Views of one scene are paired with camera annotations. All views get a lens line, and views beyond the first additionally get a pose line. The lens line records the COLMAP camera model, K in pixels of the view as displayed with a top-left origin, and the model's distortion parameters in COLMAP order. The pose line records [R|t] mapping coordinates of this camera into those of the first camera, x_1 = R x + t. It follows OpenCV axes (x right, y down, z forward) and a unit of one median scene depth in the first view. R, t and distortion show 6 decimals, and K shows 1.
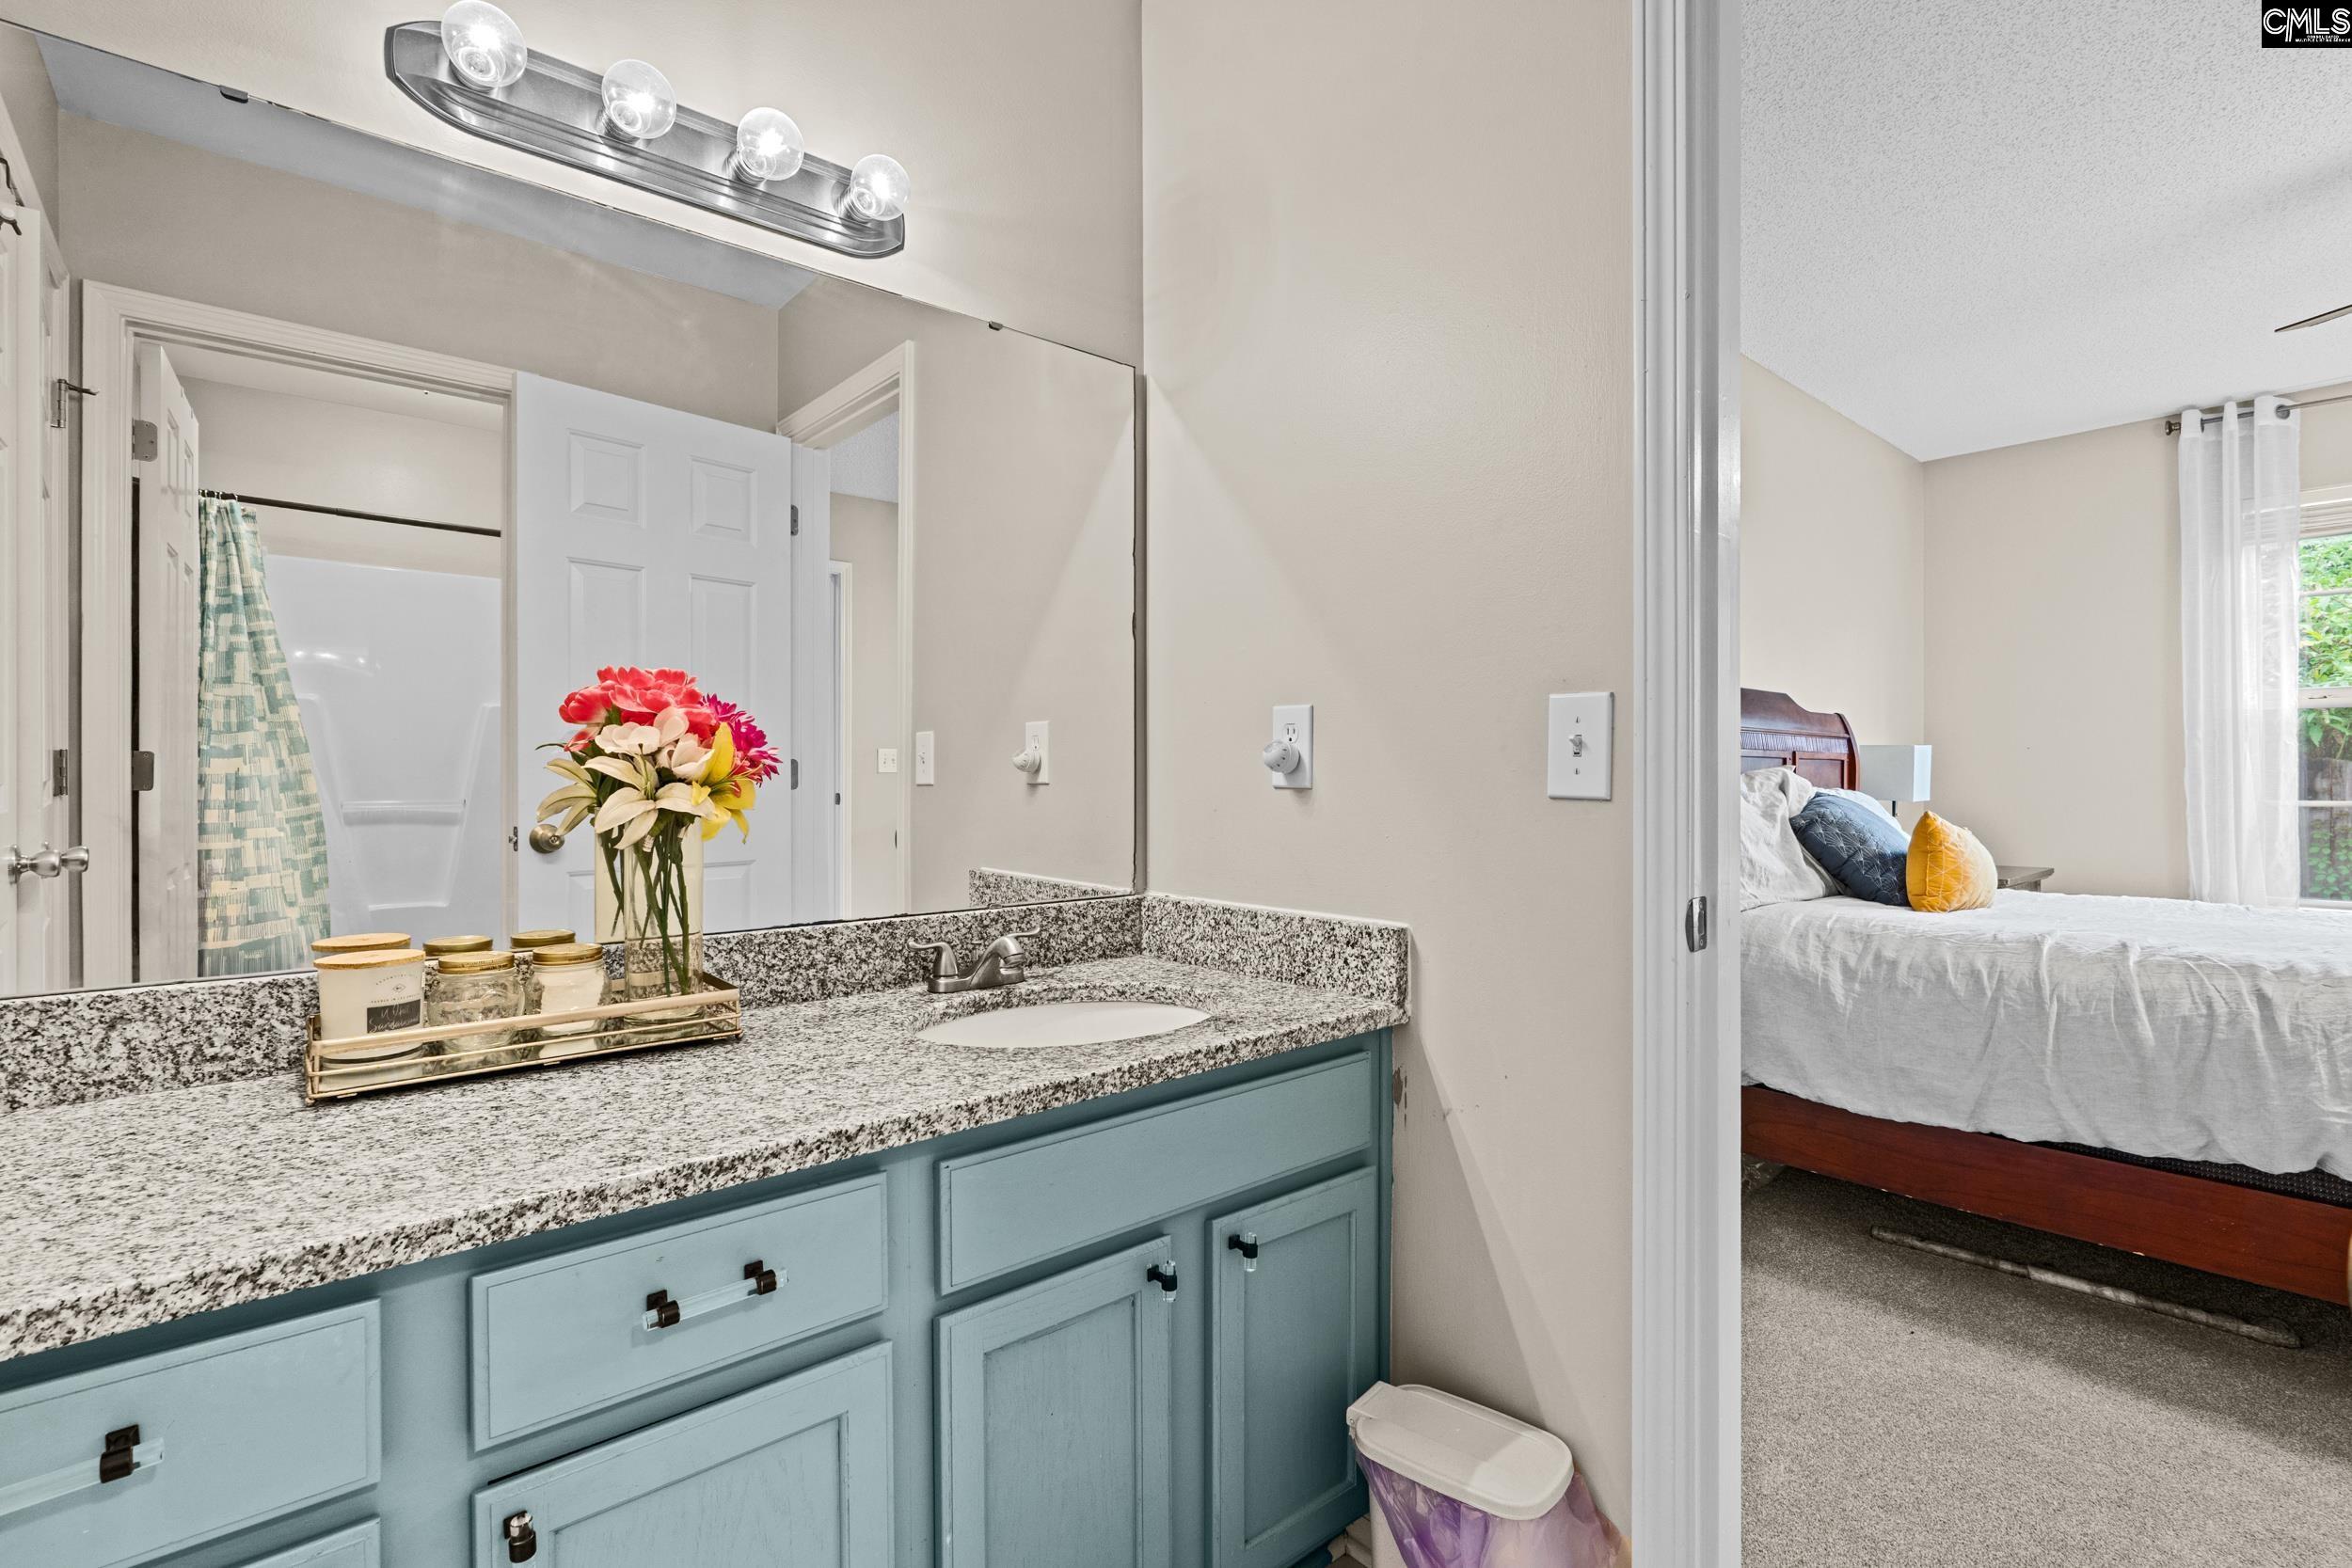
lens RADIAL K [[1082.2, 0, 1180.8], [0, 1082.2, 773.5], [0, 0, 1]] dist [-0.005033, -0.000047]
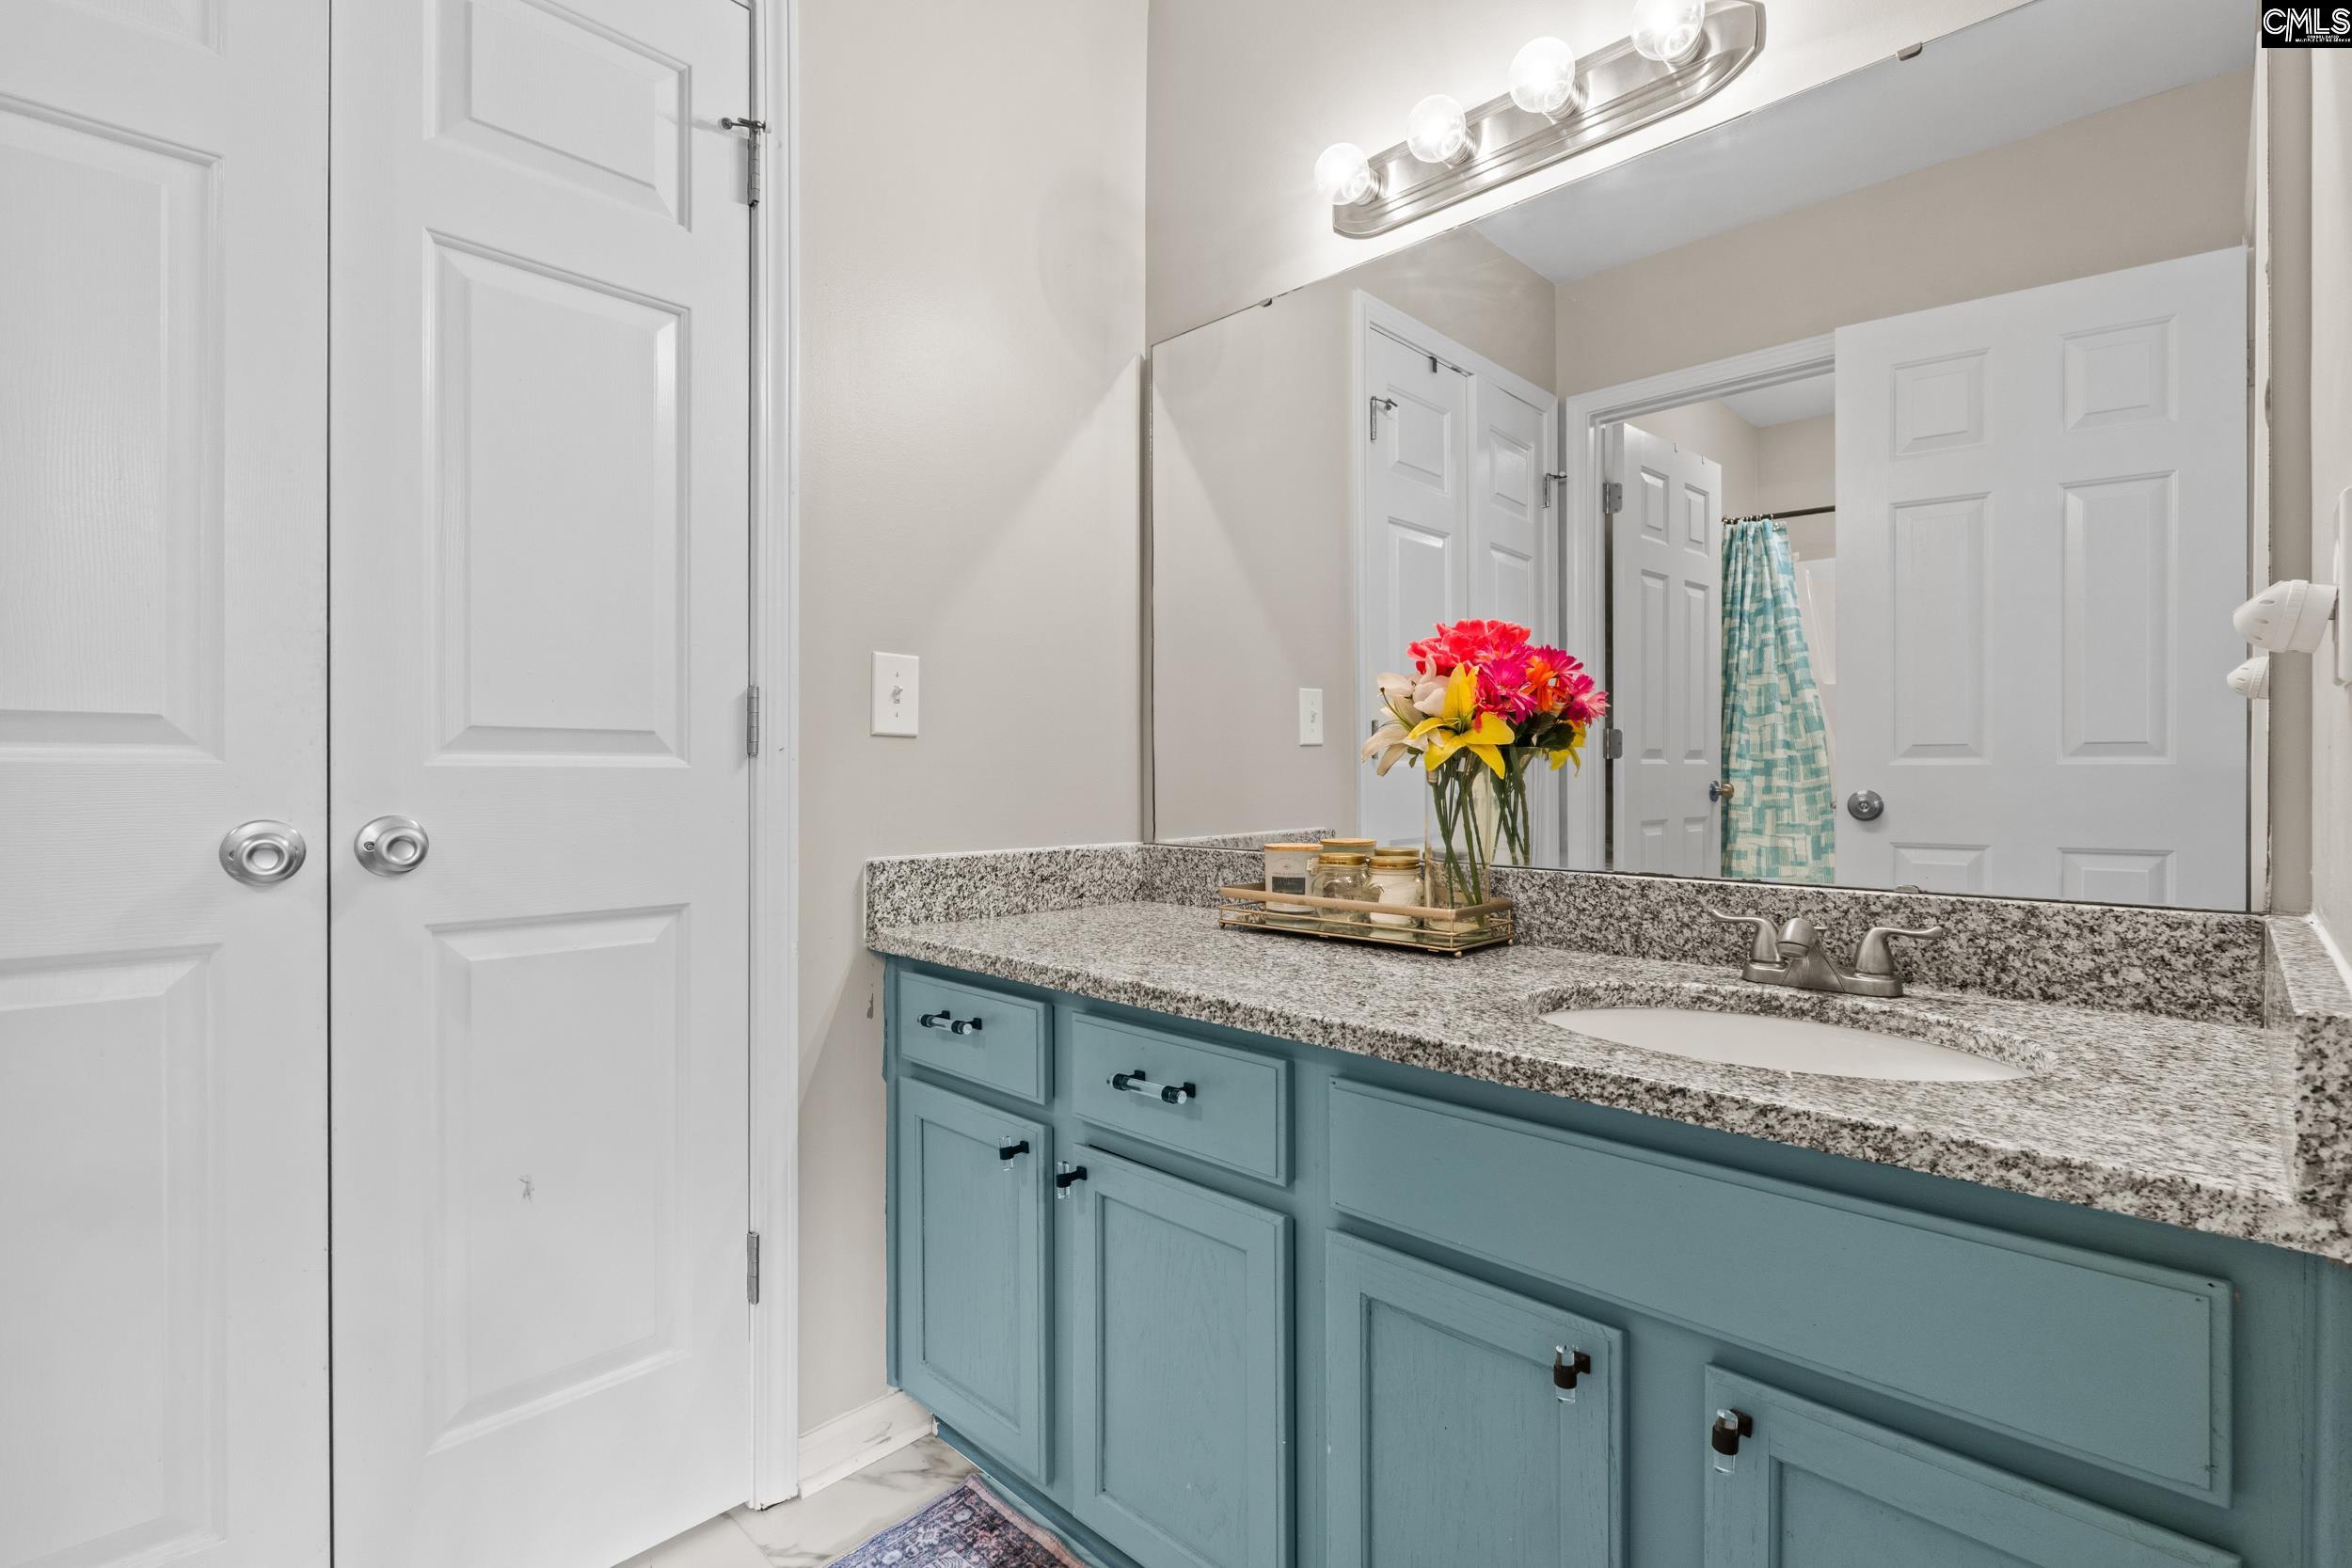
lens RADIAL K [[1082.2, 0, 1179.8], [0, 1082.2, 771.6], [0, 0, 1]] dist [-0.005033, -0.000047]
pose [[0.094202, -0.001428, -0.995552, 0.528300], [0.001859, 0.999997, -0.001258, 0.052504], [0.995551, -0.001732, 0.094205, 0.525768]]
